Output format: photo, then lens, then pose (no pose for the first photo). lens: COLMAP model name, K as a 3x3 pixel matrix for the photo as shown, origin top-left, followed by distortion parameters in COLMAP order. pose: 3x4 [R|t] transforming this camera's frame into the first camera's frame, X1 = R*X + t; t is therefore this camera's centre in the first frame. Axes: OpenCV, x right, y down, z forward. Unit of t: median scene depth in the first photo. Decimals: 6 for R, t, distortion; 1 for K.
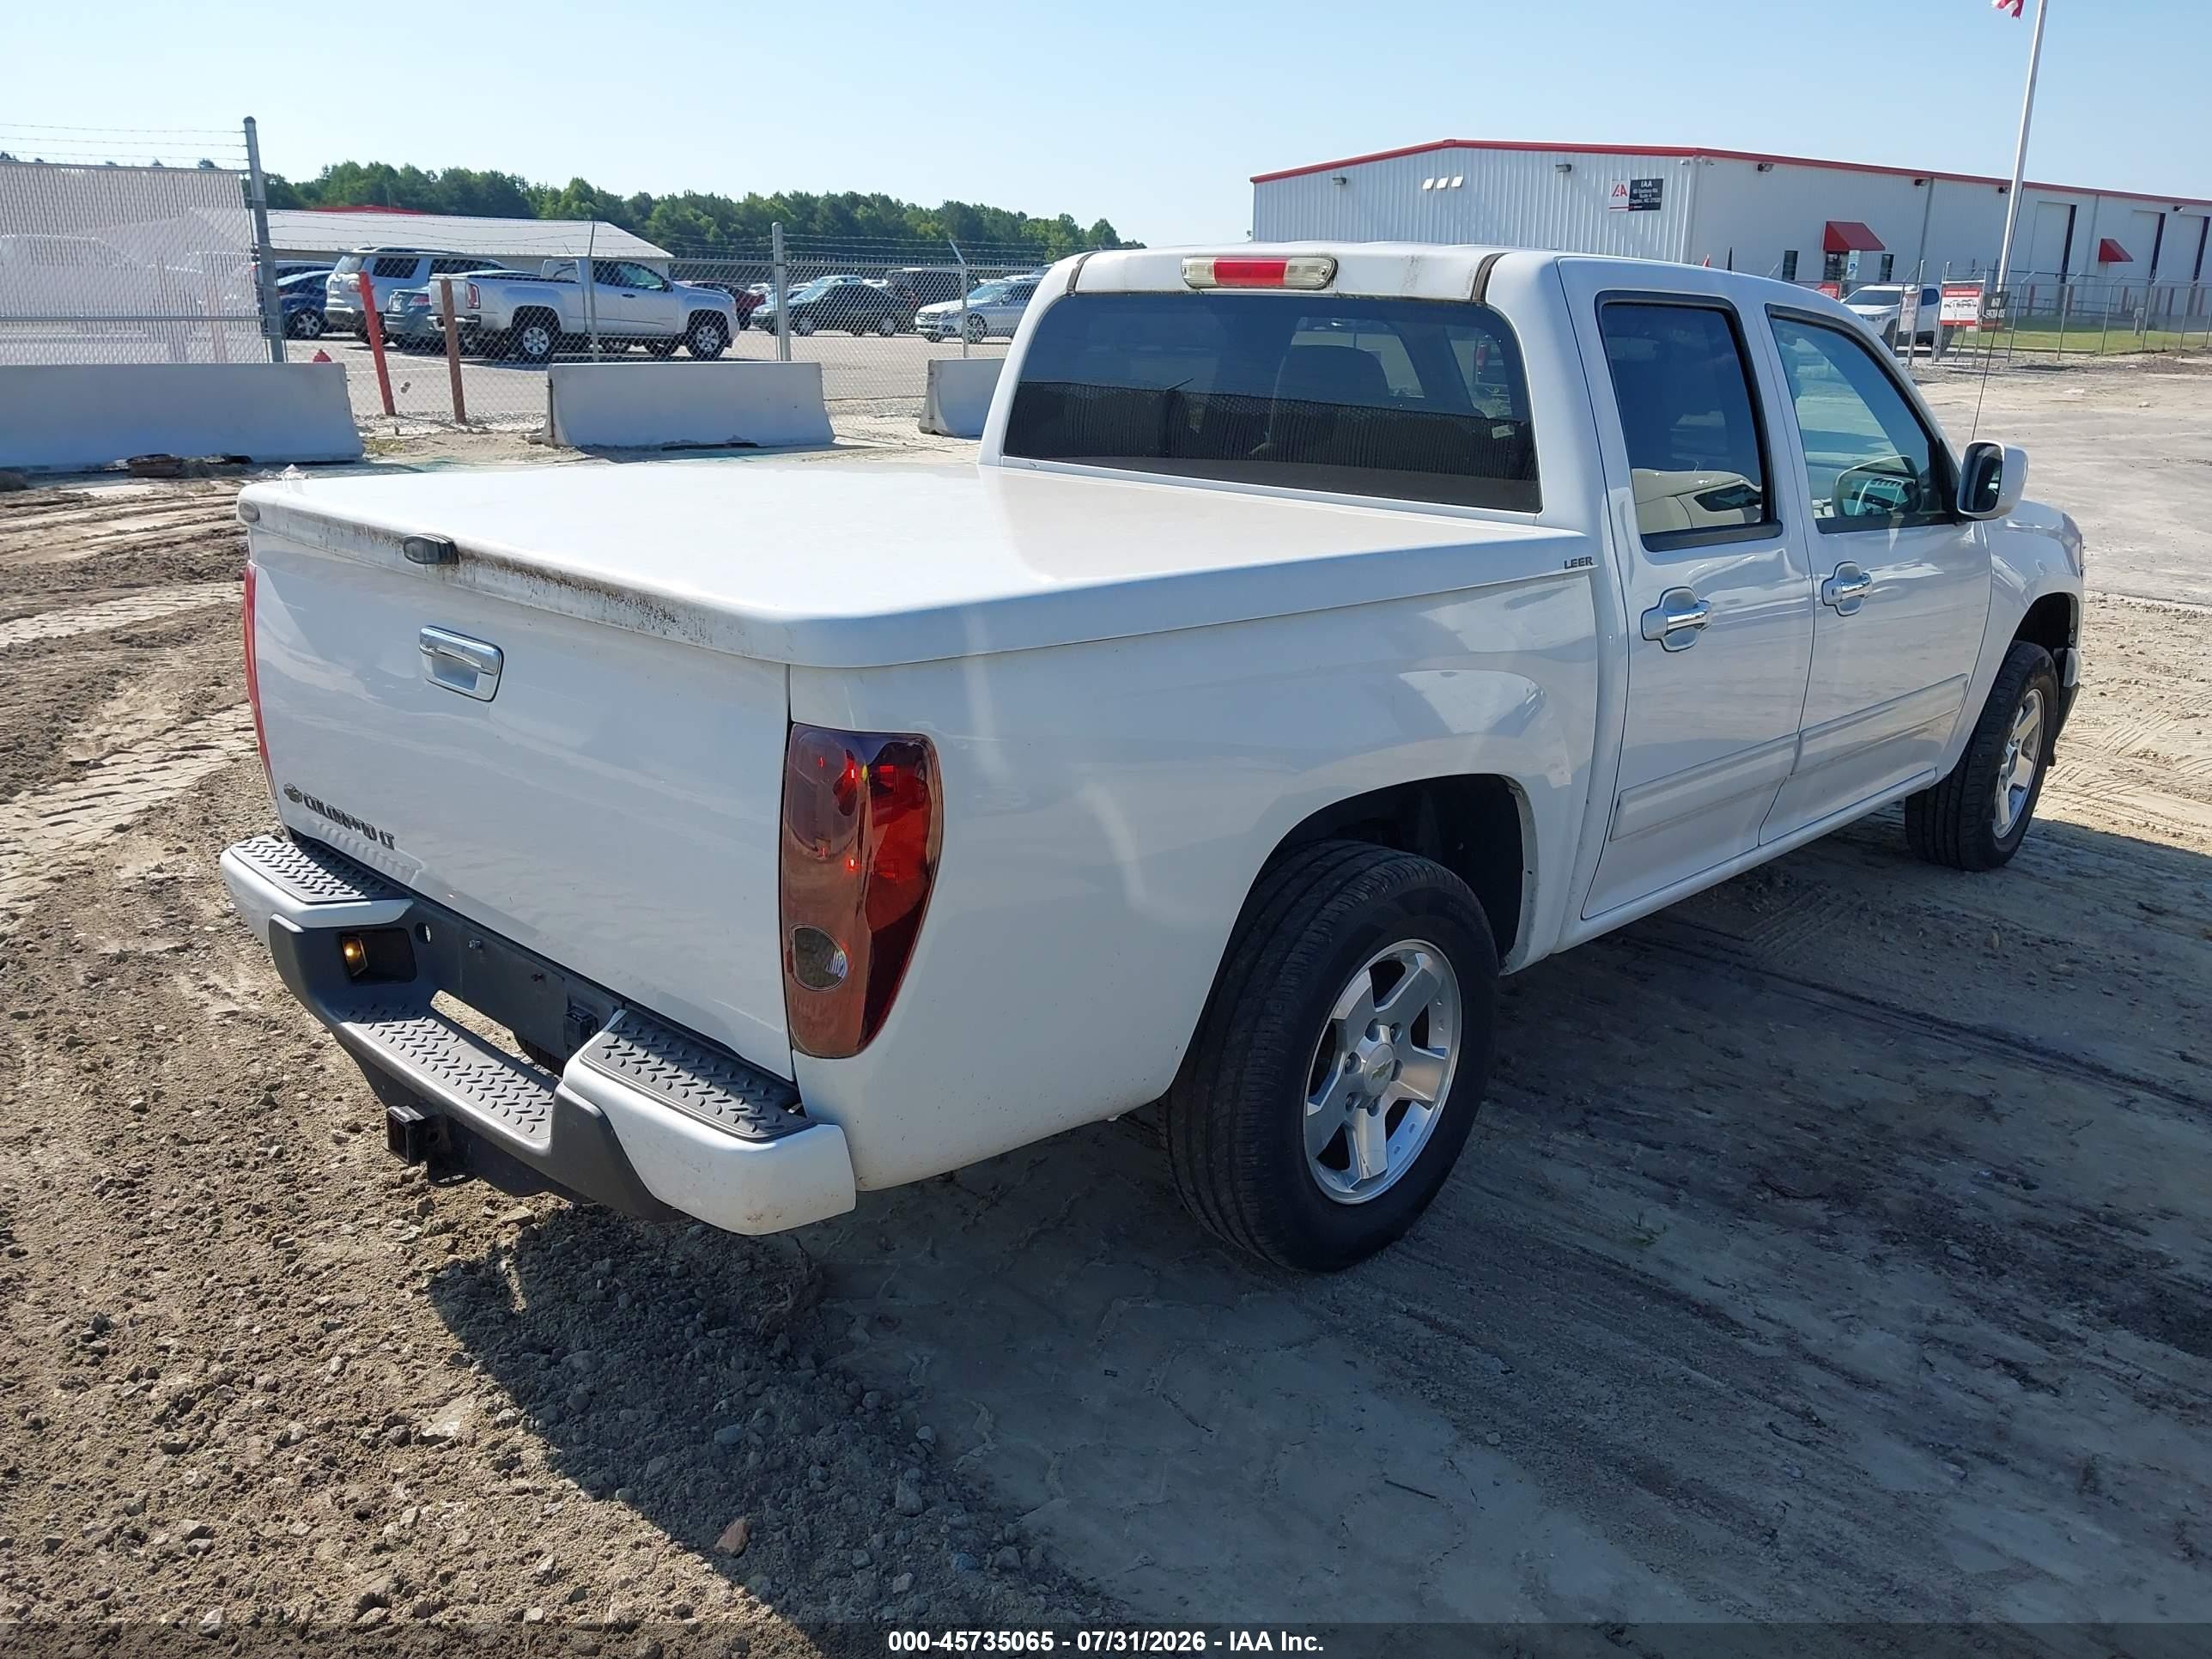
lens RADIAL K [[1743.7, 0, 1105.1], [0, 1743.7, 845.9], [0, 0, 1]] dist [0.023907, -0.037488]
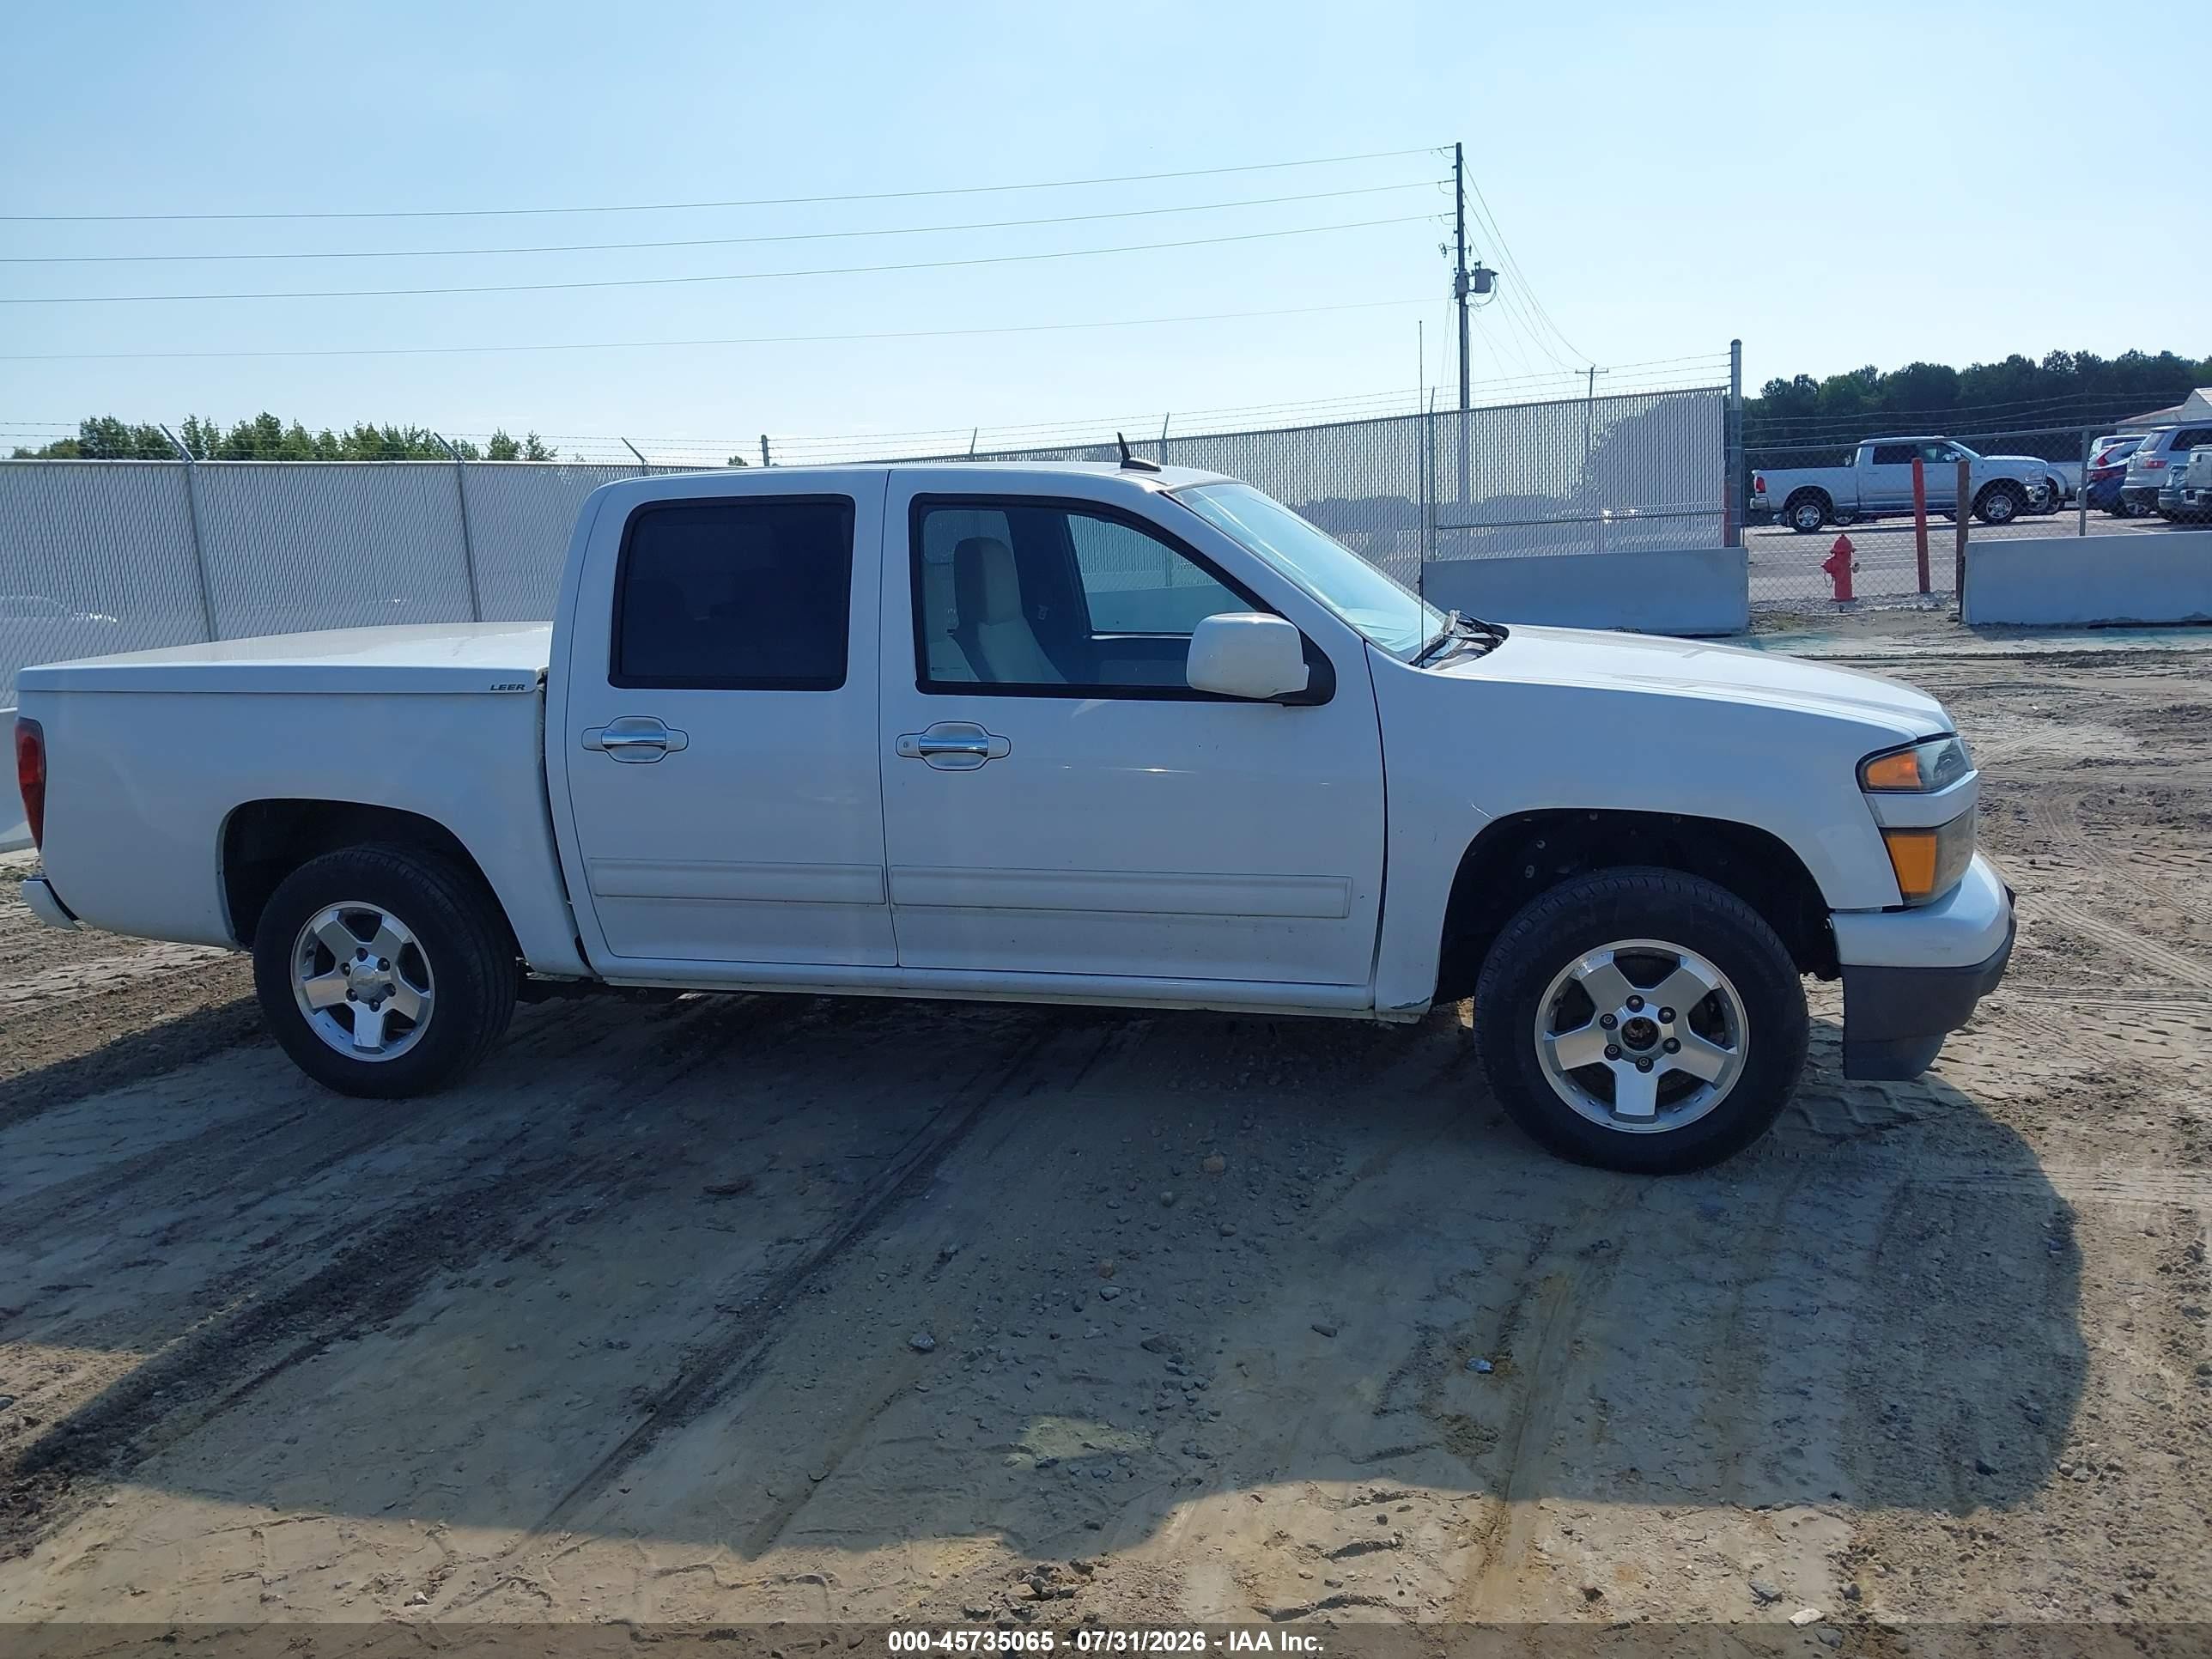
lens RADIAL K [[1757.1, 0, 1098.2], [0, 1757.1, 830.1], [0, 0, 1]] dist [0.003954, 0.003291]
pose [[0.472957, 0.108563, -0.874371, 1.447328], [-0.203357, 0.979036, 0.011560, -0.128494], [0.857296, 0.172342, 0.485119, 0.575179]]
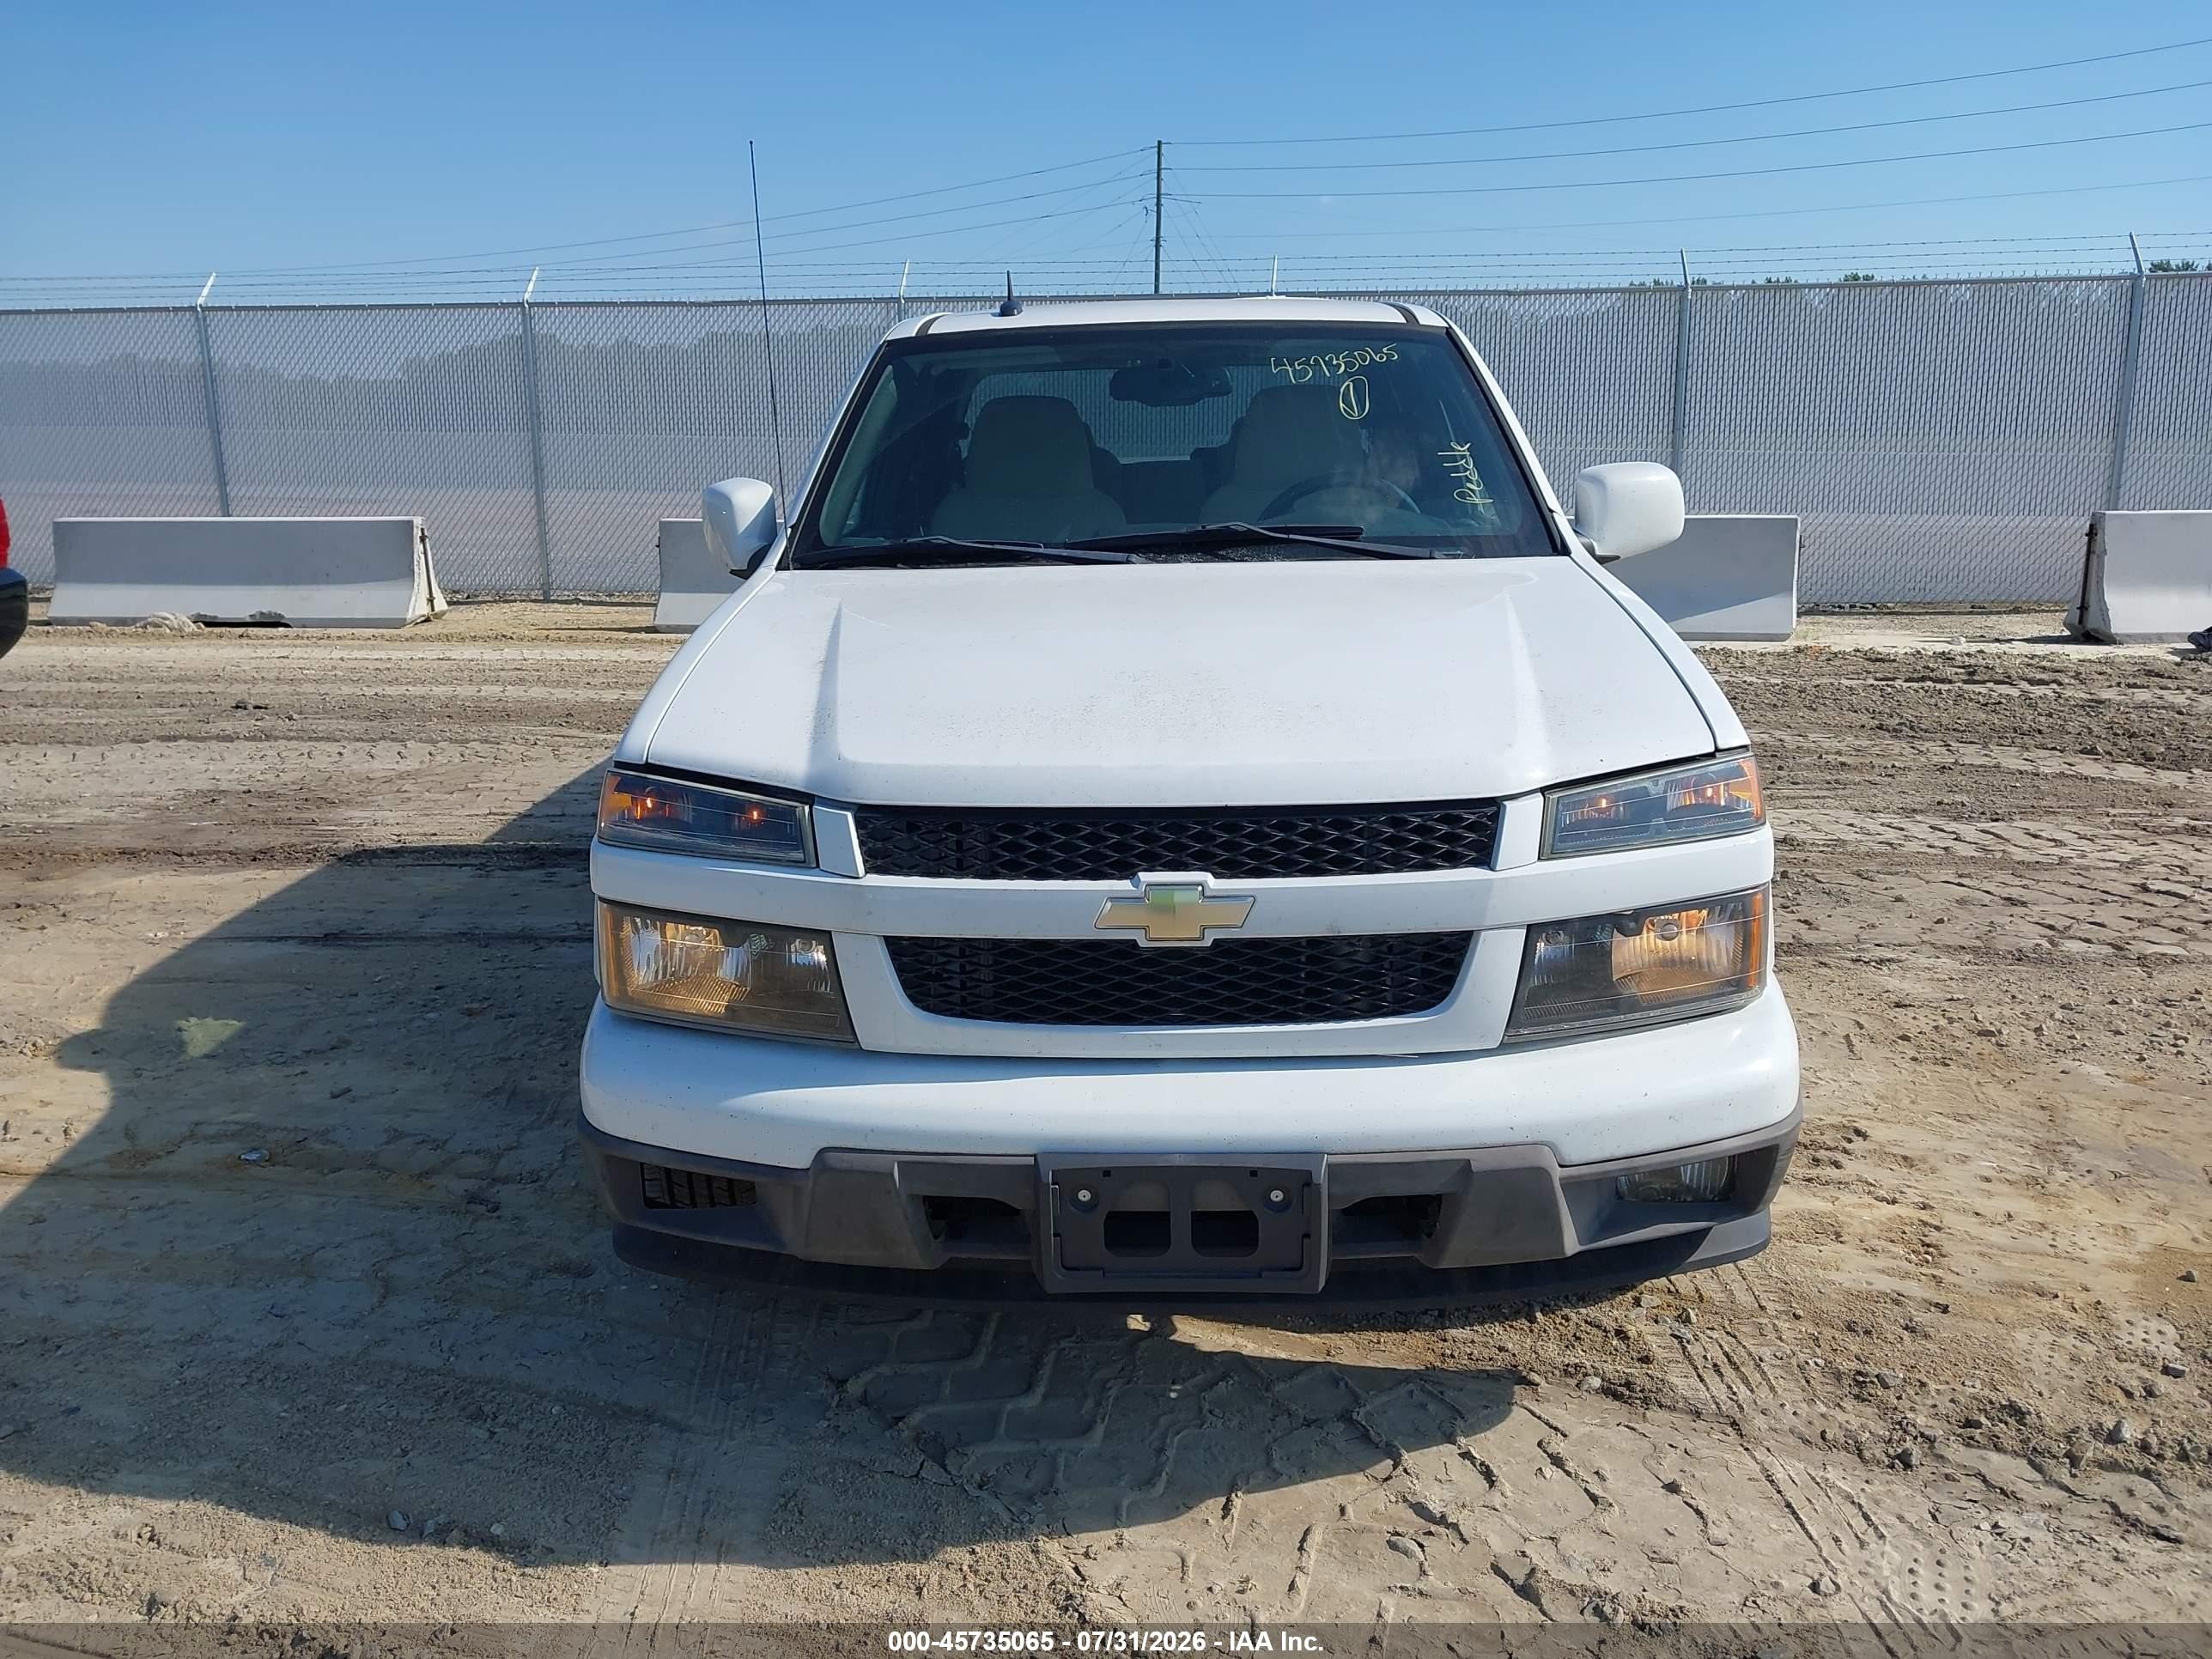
lens RADIAL K [[1757.1, 0, 1098.2], [0, 1757.1, 830.1], [0, 0, 1]] dist [0.003954, 0.003291]
pose [[-0.751522, 0.138863, -0.644928, 1.077428], [-0.201011, 0.882911, 0.424339, -0.542602], [0.628338, 0.448538, -0.635614, 1.961207]]
